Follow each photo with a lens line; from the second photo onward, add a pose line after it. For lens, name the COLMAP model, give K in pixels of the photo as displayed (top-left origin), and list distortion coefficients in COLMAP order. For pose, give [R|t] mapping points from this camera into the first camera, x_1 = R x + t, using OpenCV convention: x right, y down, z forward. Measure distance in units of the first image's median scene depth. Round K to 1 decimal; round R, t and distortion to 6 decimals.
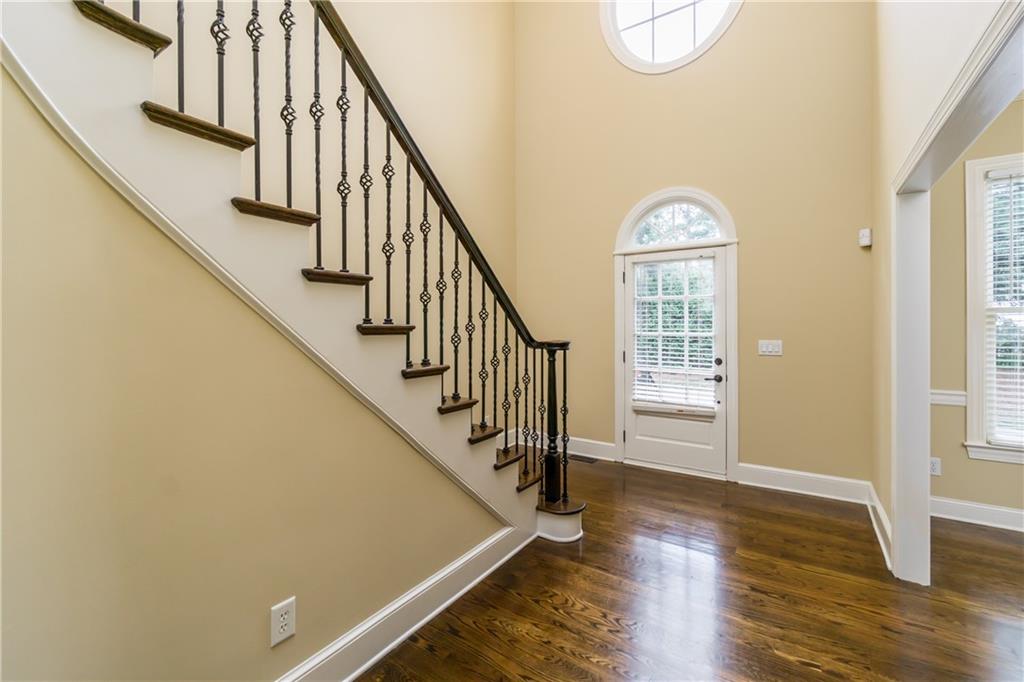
lens RADIAL K [[443.5, 0, 503.9], [0, 443.5, 333.4], [0, 0, 1]] dist [-0.000867, -0.000068]
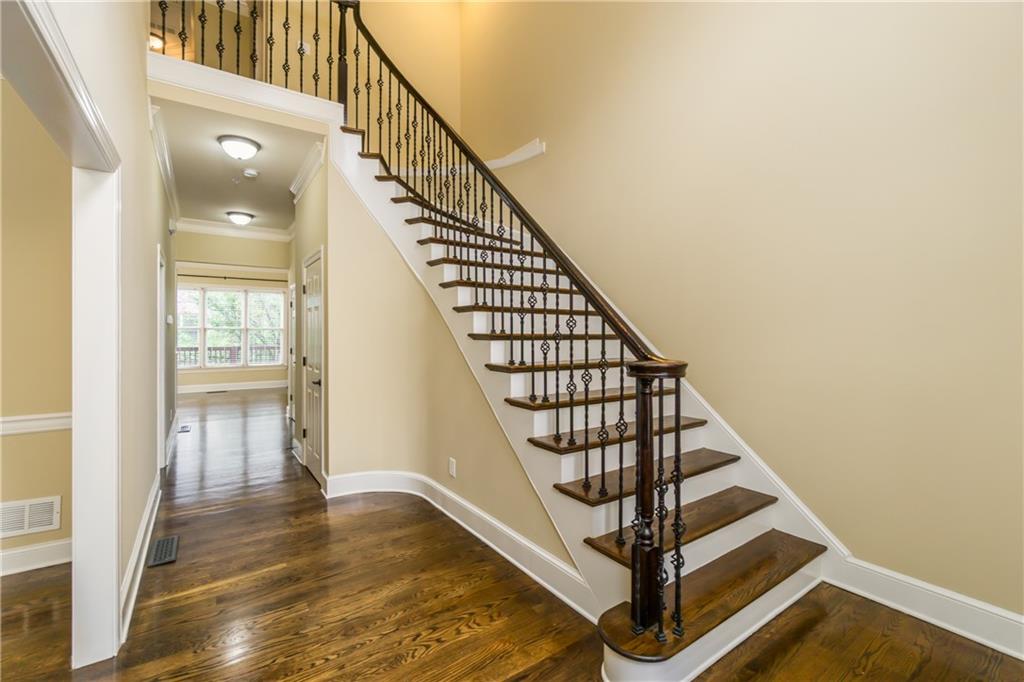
lens RADIAL K [[443.5, 0, 503.7], [0, 443.5, 335.7], [0, 0, 1]] dist [-0.000867, -0.000068]
pose [[-0.370396, -0.000320, -0.928874, 1.048194], [-0.010257, 0.999940, 0.003746, -0.016821], [0.928817, 0.010915, -0.370377, 1.463760]]
